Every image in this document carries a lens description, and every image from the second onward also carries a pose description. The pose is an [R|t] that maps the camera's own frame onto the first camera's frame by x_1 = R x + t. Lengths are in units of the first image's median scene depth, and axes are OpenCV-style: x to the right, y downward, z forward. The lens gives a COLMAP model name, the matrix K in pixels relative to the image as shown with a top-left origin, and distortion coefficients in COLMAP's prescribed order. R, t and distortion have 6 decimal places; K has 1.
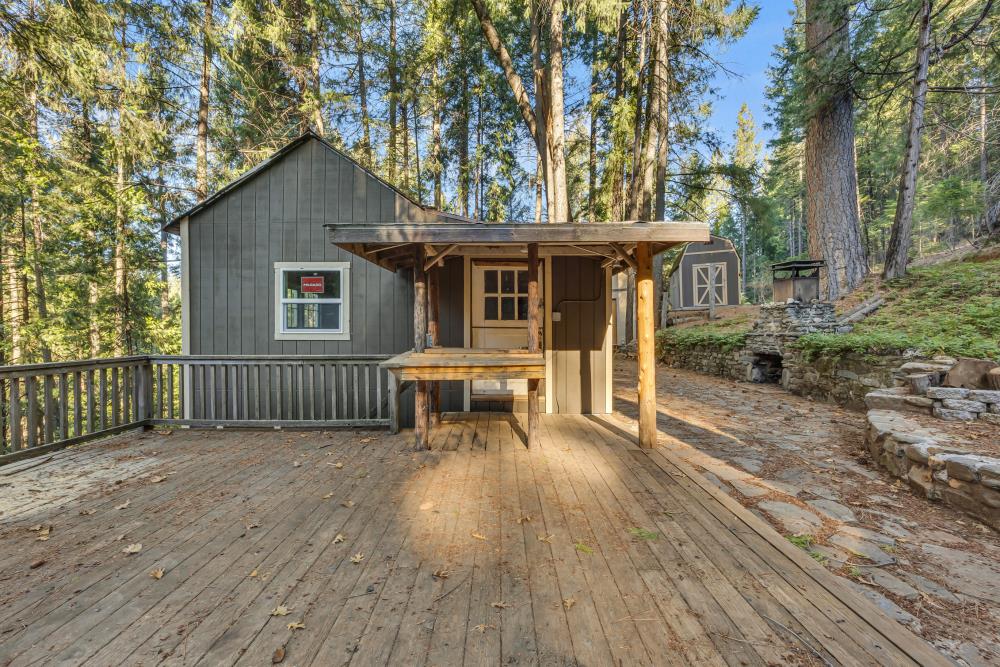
lens RADIAL K [[400.2, 0, 507.2], [0, 400.2, 333.6], [0, 0, 1]] dist [-0.001616, -0.000100]
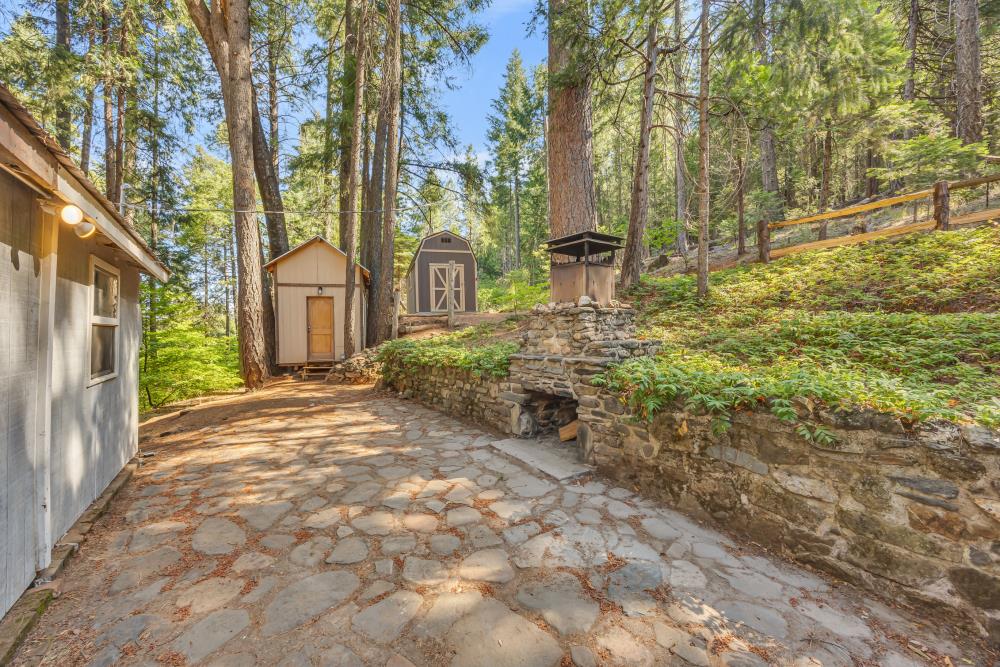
lens RADIAL K [[400.2, 0, 496.3], [0, 400.2, 330.7], [0, 0, 1]] dist [-0.001616, -0.000100]
pose [[0.826760, 0.007852, 0.562500, 0.293385], [0.004120, 0.999791, -0.020011, -0.028941], [-0.562540, 0.018862, 0.826555, 0.622441]]
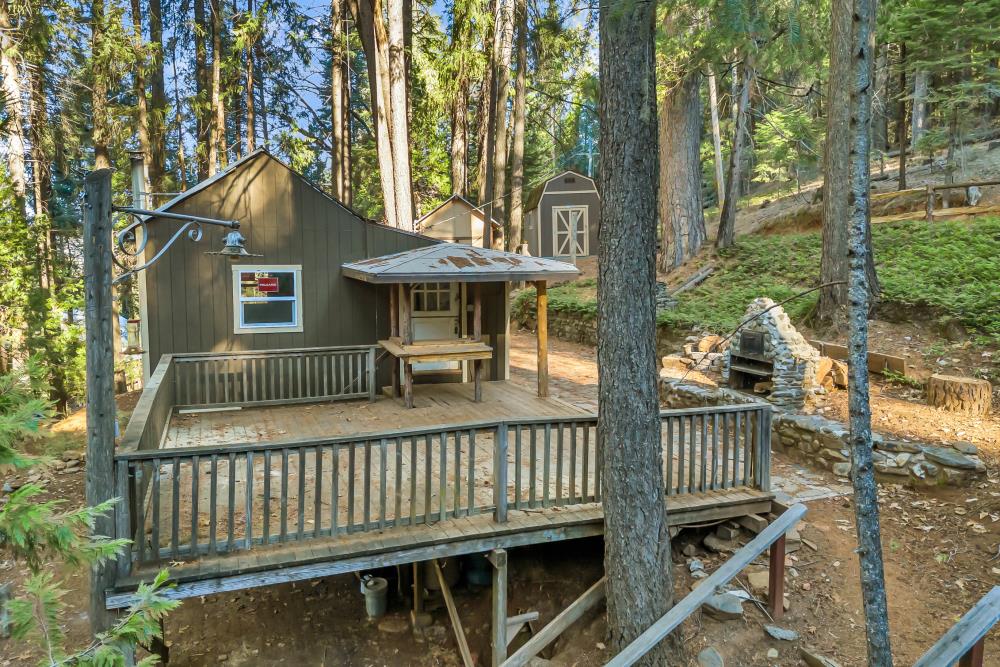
lens RADIAL K [[639.9, 0, 497.1], [0, 639.9, 330.2], [0, 0, 1]] dist [0.002358, -0.000104]
pose [[0.935118, -0.031988, 0.352889, -0.360874], [-0.000705, 0.995747, 0.092129, -0.111509], [-0.354335, -0.086400, 0.931119, -0.655532]]
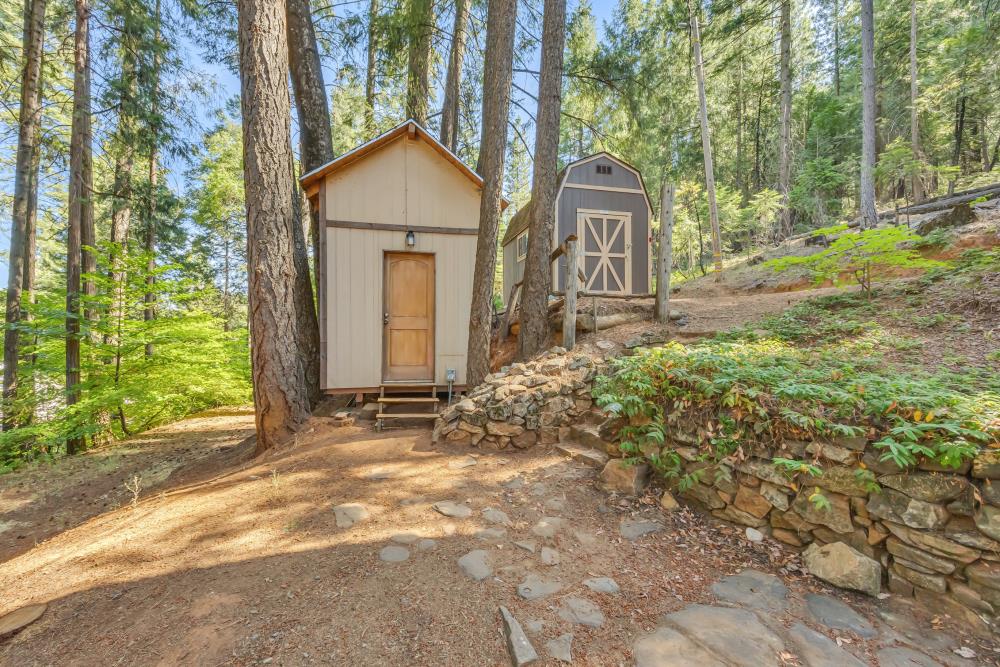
lens RADIAL K [[400.2, 0, 484.2], [0, 400.2, 331.1], [0, 0, 1]] dist [-0.001616, -0.000100]
pose [[0.862006, 0.023644, 0.506346, 0.359267], [-0.018977, 0.999717, -0.014374, -0.039763], [-0.506543, 0.002781, 0.862210, 1.872662]]
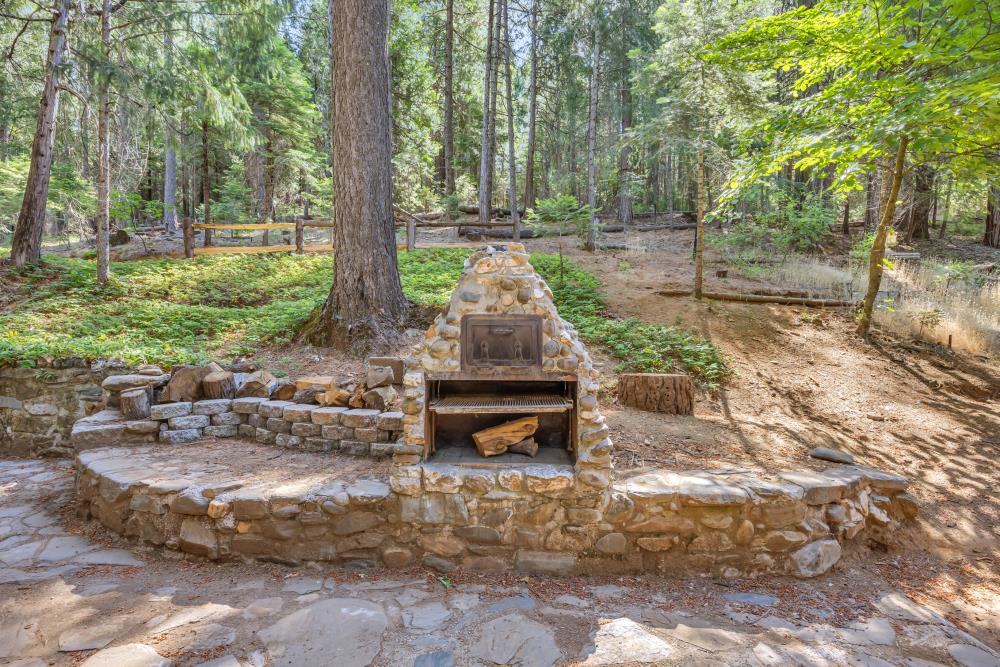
lens RADIAL K [[473.8, 0, 499.1], [0, 473.8, 334.0], [0, 0, 1]] dist [-0.014131, -0.000204]
pose [[-0.035035, 0.000819, 0.999386, 0.060825], [0.006941, 0.999976, -0.000576, -0.000920], [-0.999362, 0.006917, -0.035040, 0.184221]]
